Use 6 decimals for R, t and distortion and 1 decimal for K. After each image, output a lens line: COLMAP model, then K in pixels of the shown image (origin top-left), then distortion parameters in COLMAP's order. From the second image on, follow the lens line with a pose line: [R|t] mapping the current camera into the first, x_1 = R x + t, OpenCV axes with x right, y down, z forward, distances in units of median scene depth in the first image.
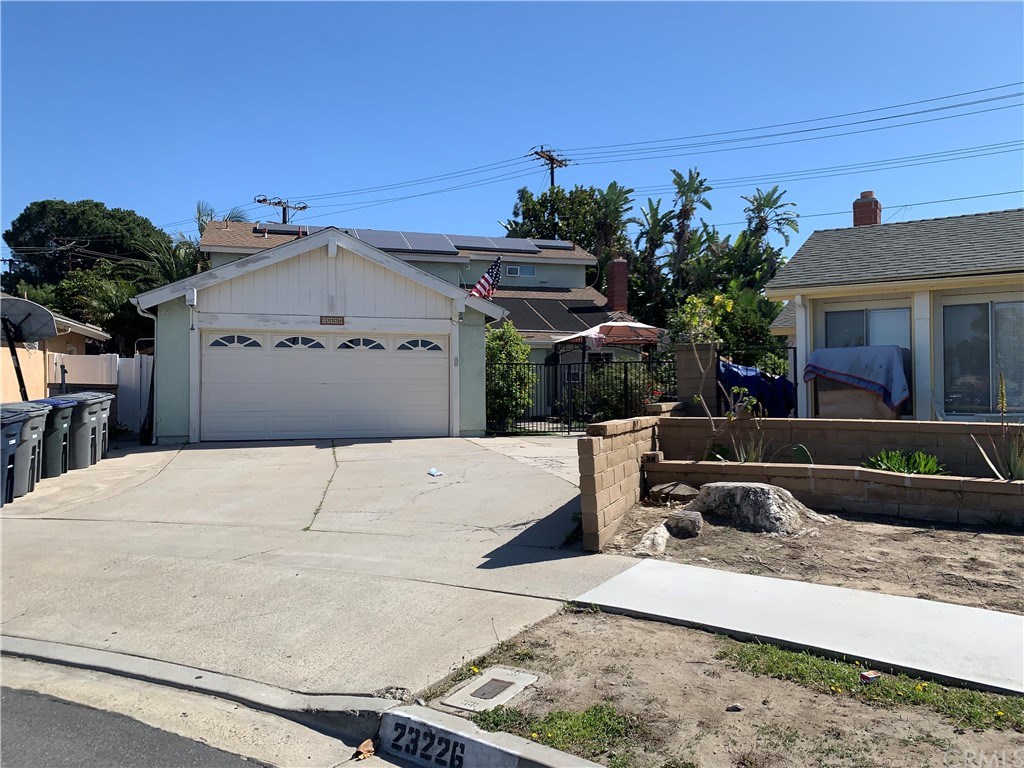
lens RADIAL K [[774.6, 0, 512.0], [0, 774.6, 384.0], [0, 0, 1]] dist [0.001640, 0.000134]
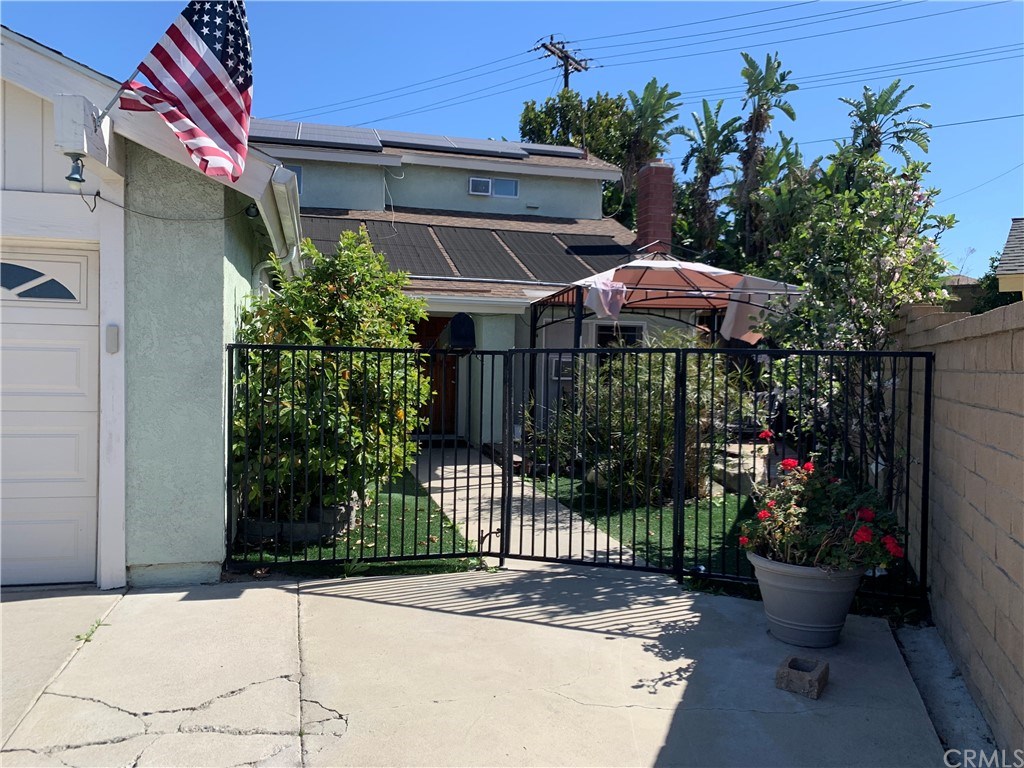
lens RADIAL K [[776.4, 0, 512.0], [0, 776.4, 384.0], [0, 0, 1]] dist [0.084985, 0.001287]
pose [[0.999146, 0.016333, -0.037950, 0.038348], [-0.015134, 0.999384, 0.031669, -0.009649], [0.038444, -0.031068, 0.998778, 0.290647]]
